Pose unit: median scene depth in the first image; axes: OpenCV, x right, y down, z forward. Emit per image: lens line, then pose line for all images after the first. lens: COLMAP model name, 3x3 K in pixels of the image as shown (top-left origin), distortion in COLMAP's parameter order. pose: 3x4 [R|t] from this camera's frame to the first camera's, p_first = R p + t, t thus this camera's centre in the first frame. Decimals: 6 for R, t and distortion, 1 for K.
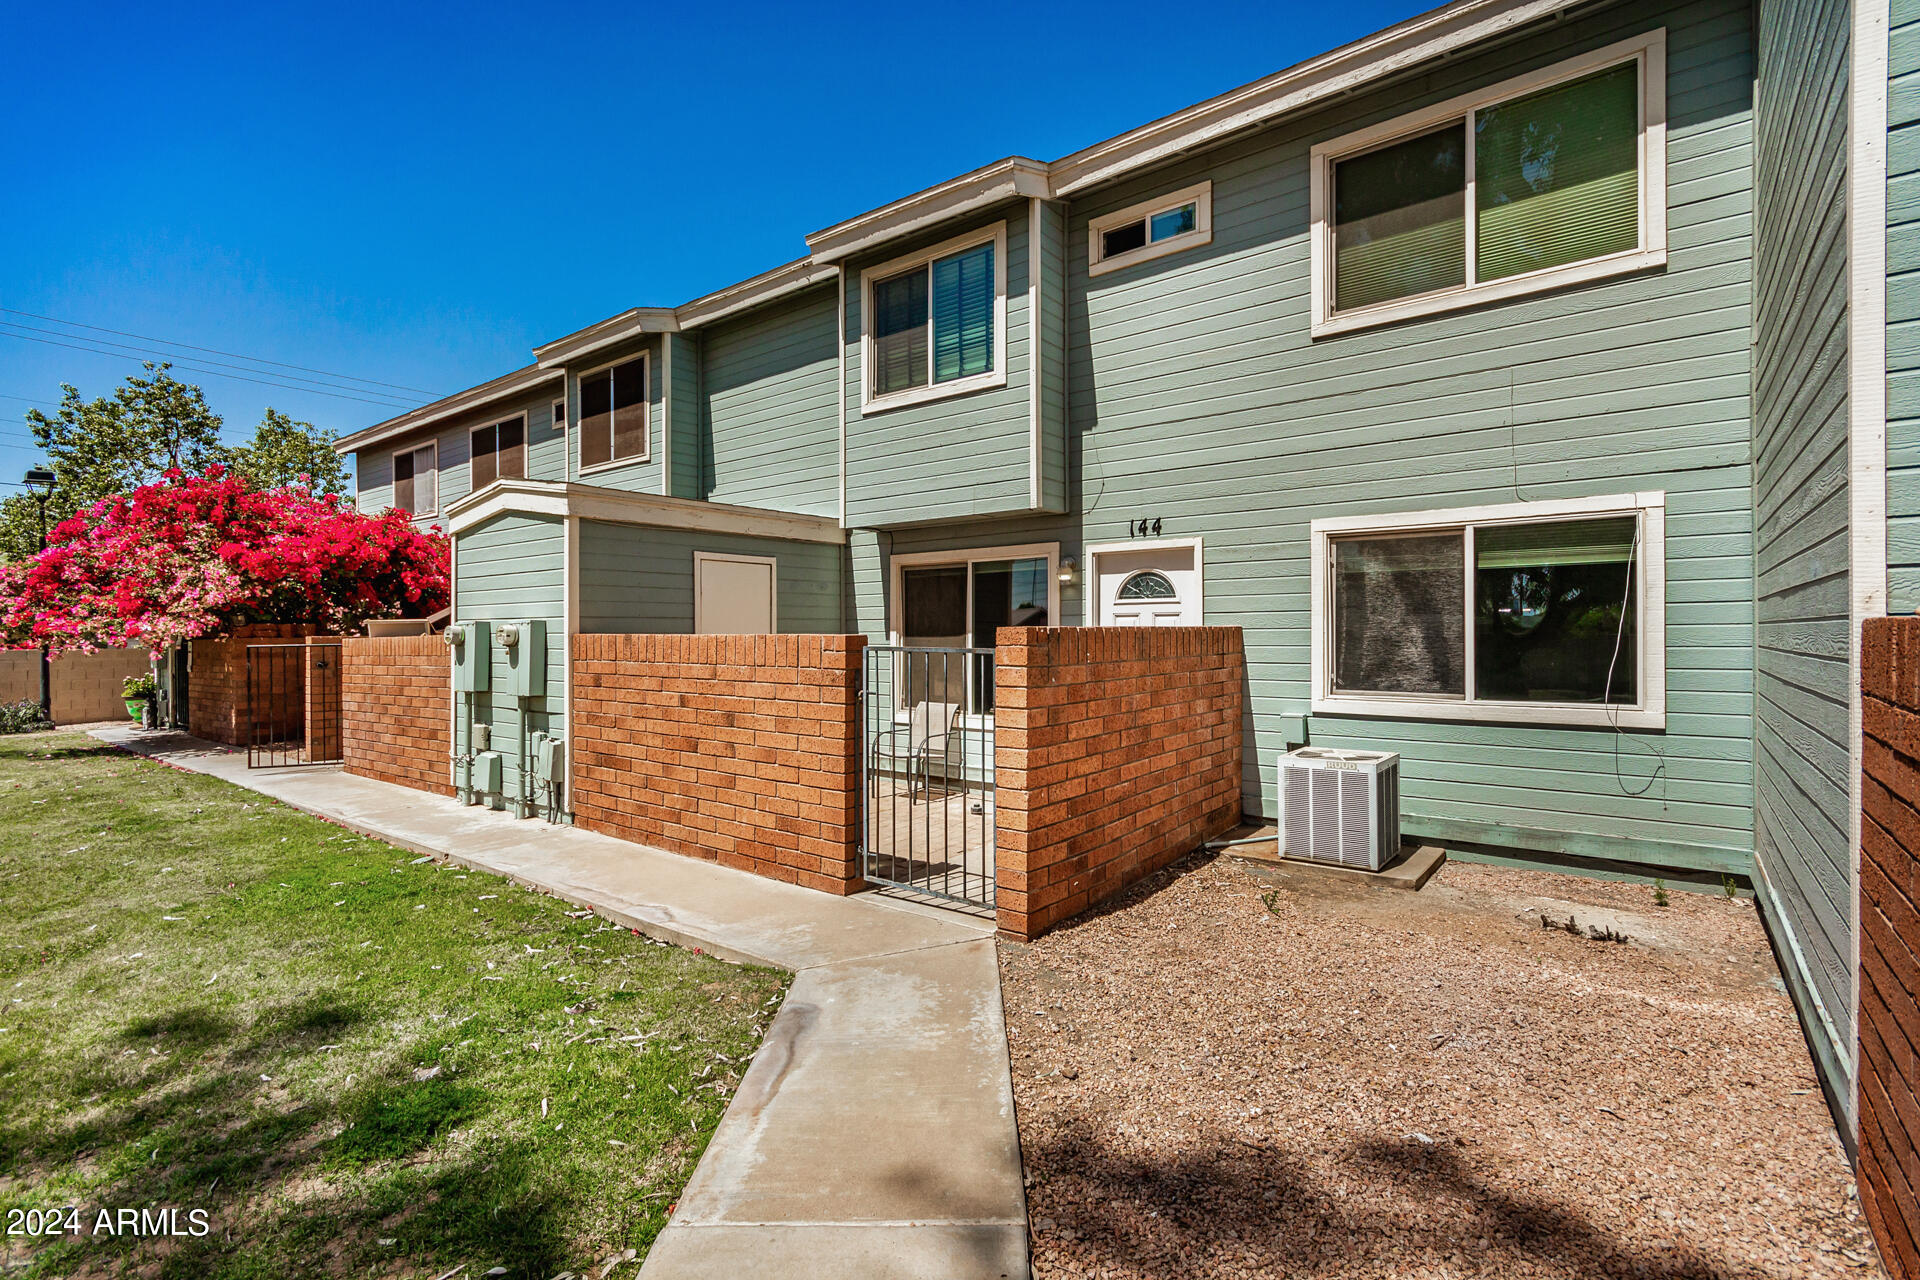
lens RADIAL K [[911.6, 0, 963.0], [0, 911.6, 638.2], [0, 0, 1]] dist [0.013741, -0.001691]
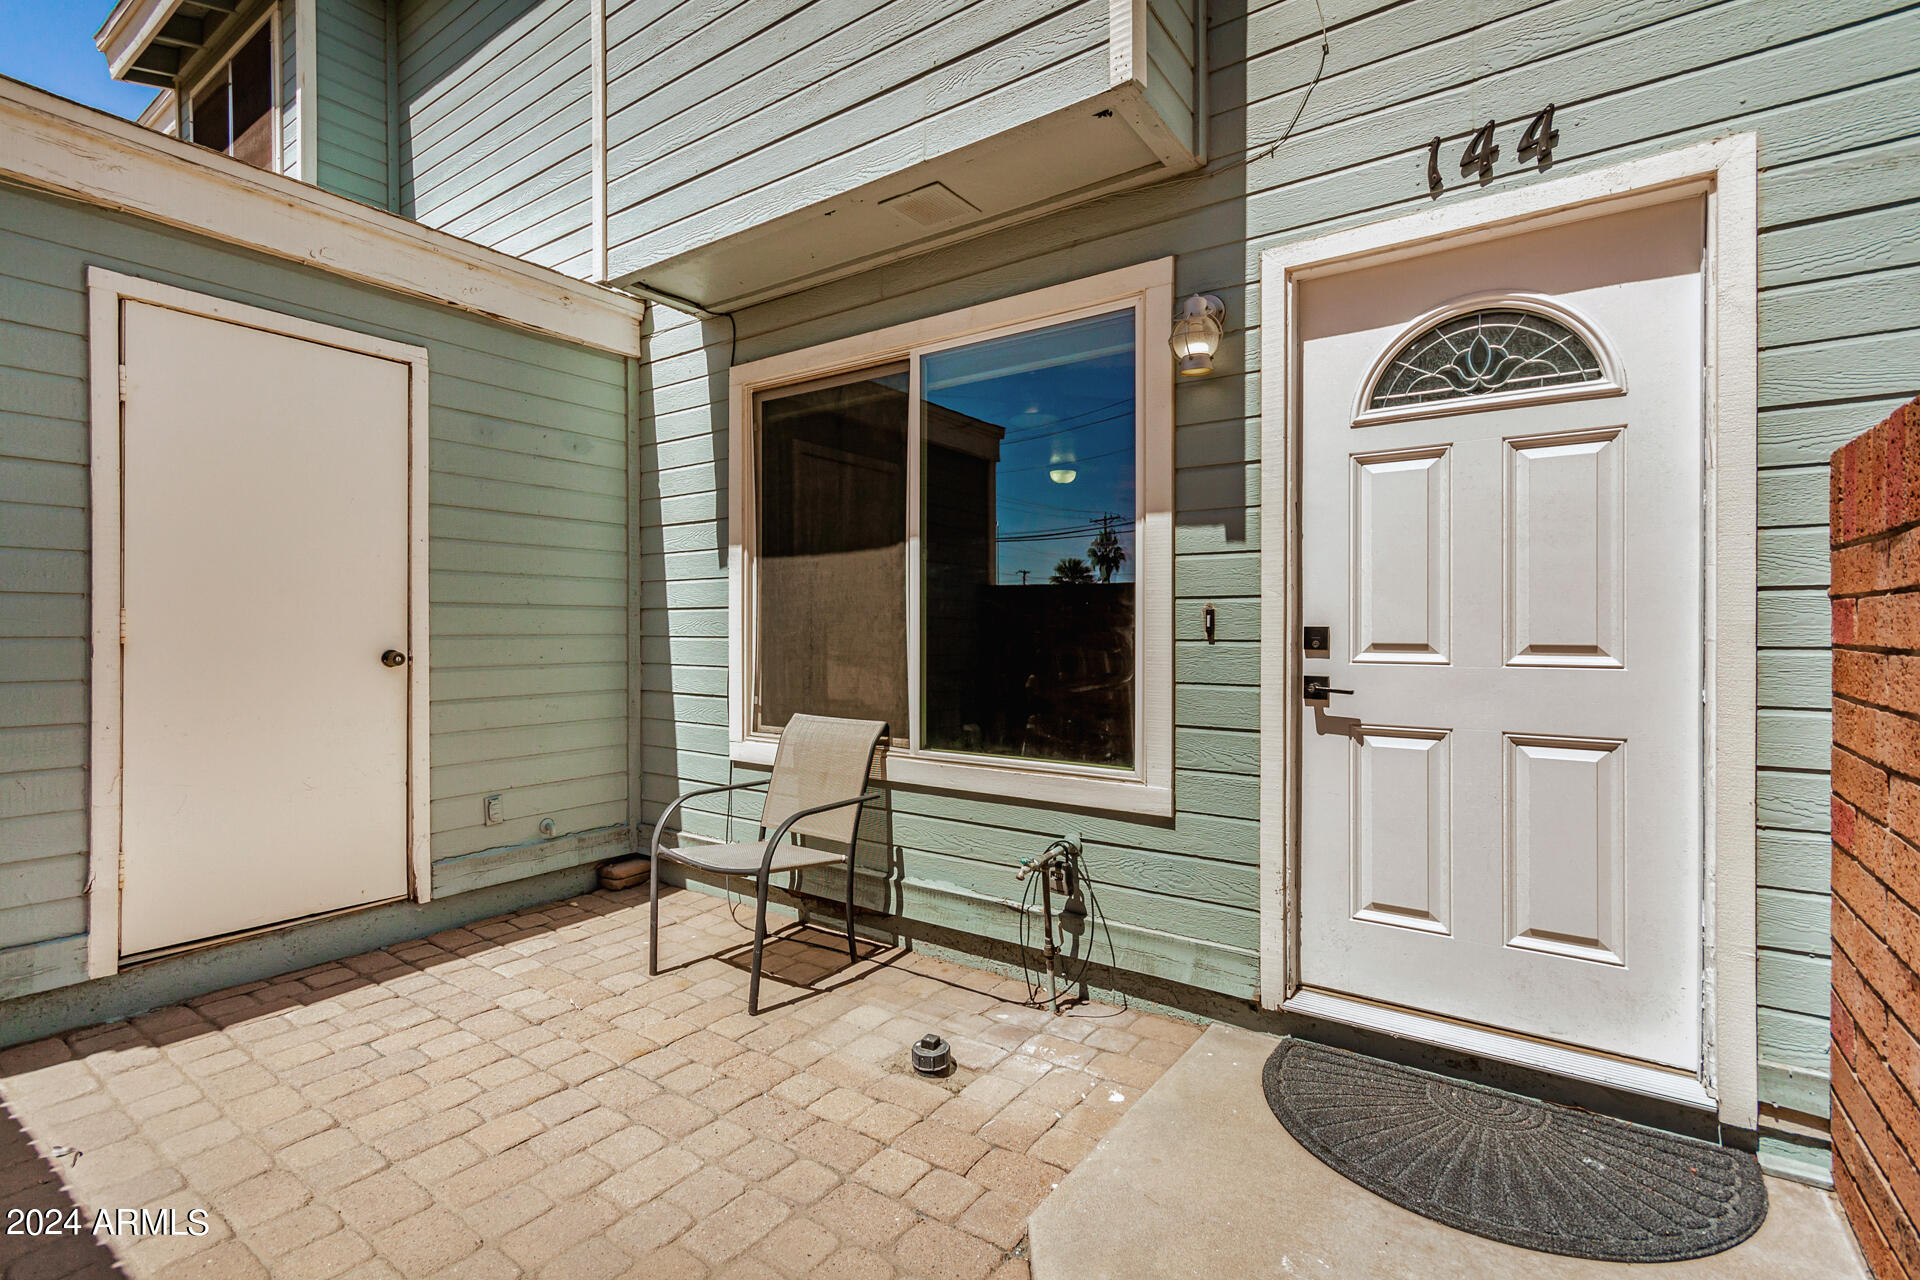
lens RADIAL K [[911.6, 0, 951.8], [0, 911.6, 637.9], [0, 0, 1]] dist [0.013741, -0.001691]
pose [[0.999335, 0.005187, 0.036100, 0.010540], [-0.005364, 0.999974, 0.004822, 0.037545], [-0.036074, -0.005012, 0.999337, 0.660727]]
